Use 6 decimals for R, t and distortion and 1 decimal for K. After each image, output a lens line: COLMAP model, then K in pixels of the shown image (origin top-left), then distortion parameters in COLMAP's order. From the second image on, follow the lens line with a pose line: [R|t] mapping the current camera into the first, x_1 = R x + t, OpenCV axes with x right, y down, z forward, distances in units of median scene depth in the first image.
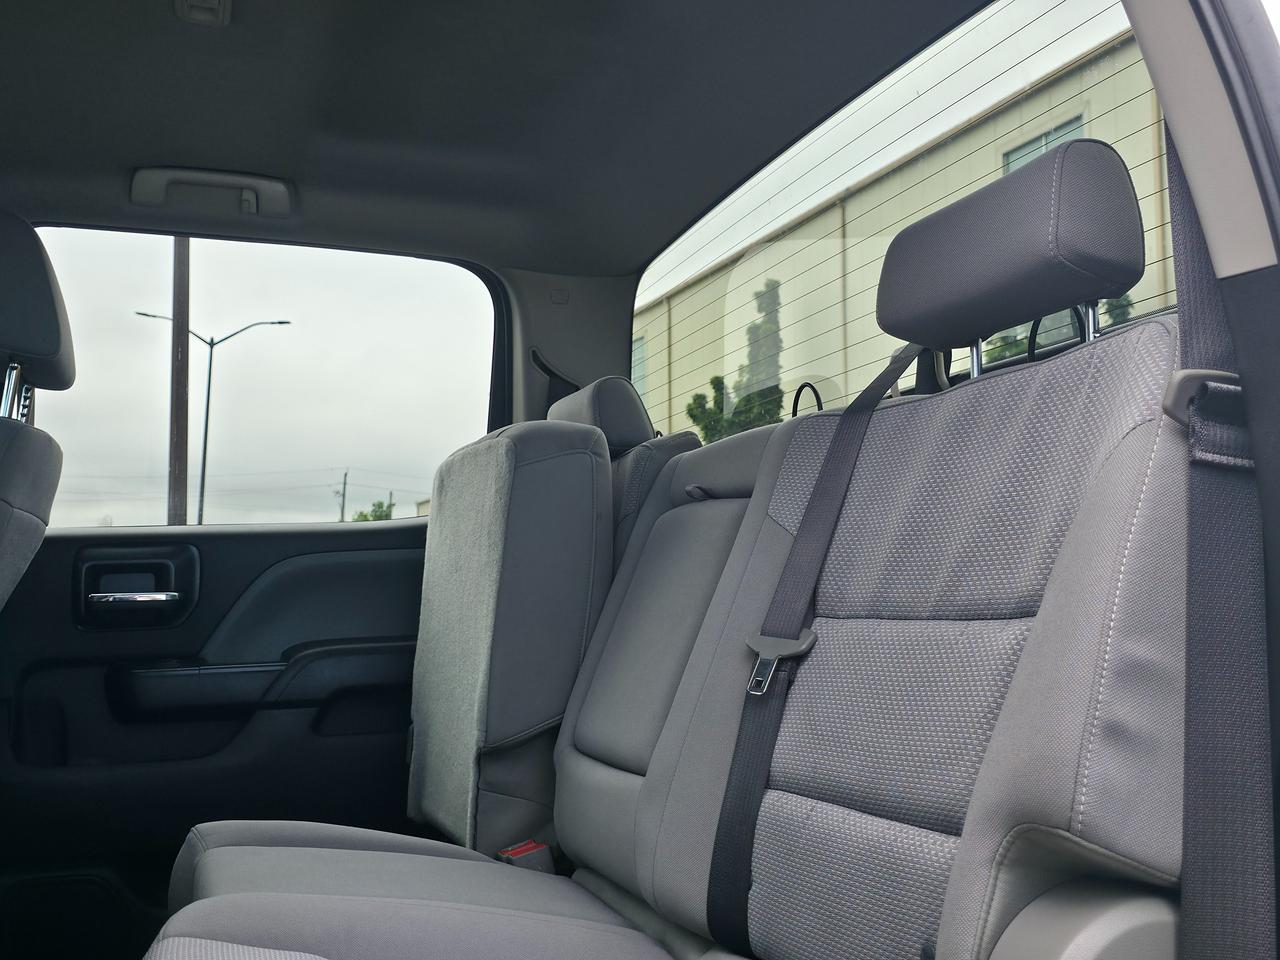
lens RADIAL K [[1297.1, 0, 642.5], [0, 1297.1, 475.4], [0, 0, 1]] dist [0.041604, 0.000000]
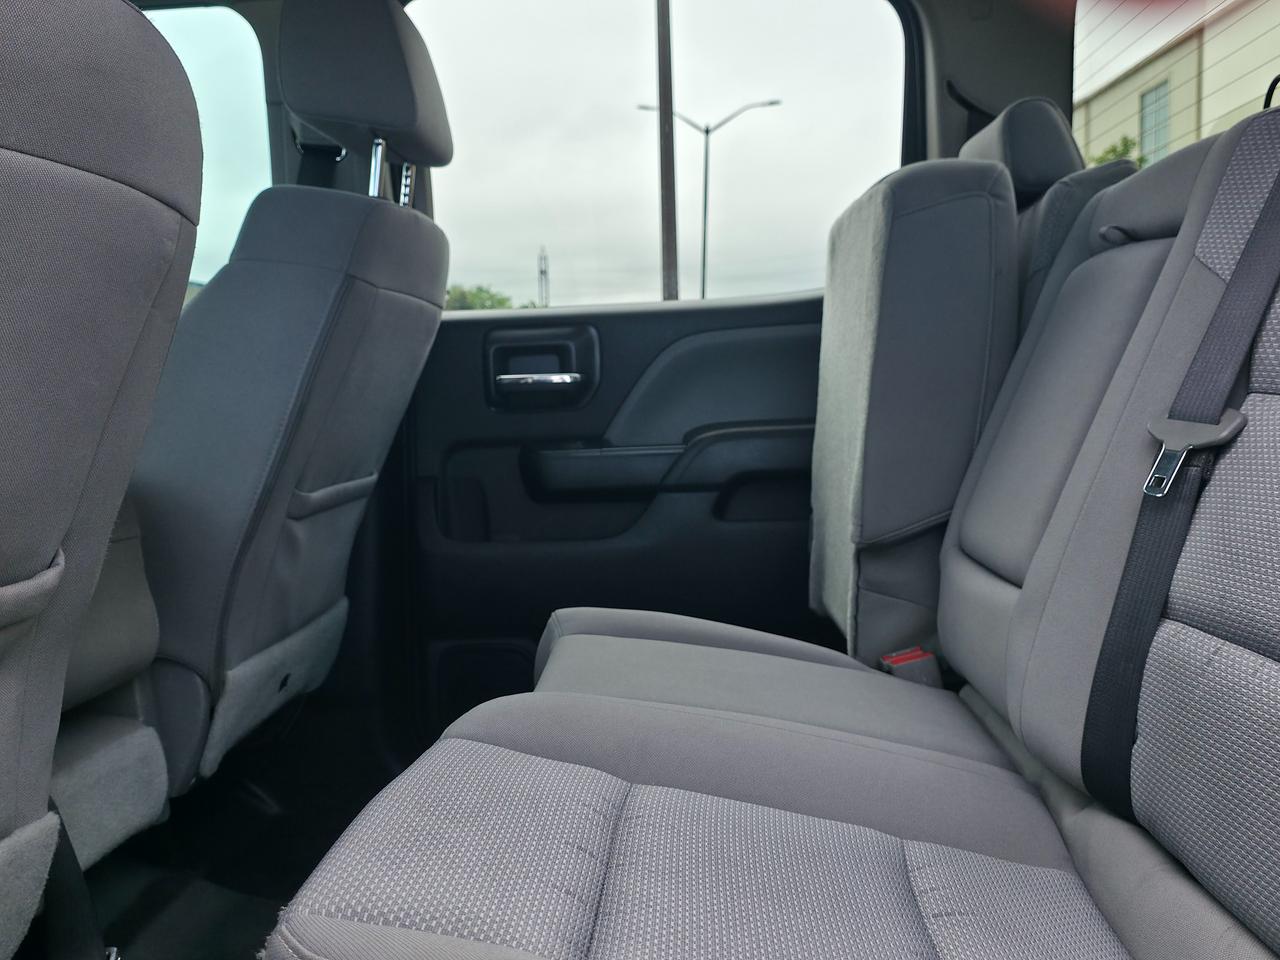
lens RADIAL K [[1297.1, 0, 633.3], [0, 1297.1, 486.9], [0, 0, 1]] dist [0.041604, 0.000000]
pose [[0.926230, 0.020490, -0.376403, 0.066509], [0.045824, 0.984996, 0.166380, 0.016787], [0.374165, -0.171354, 0.911394, 0.141505]]
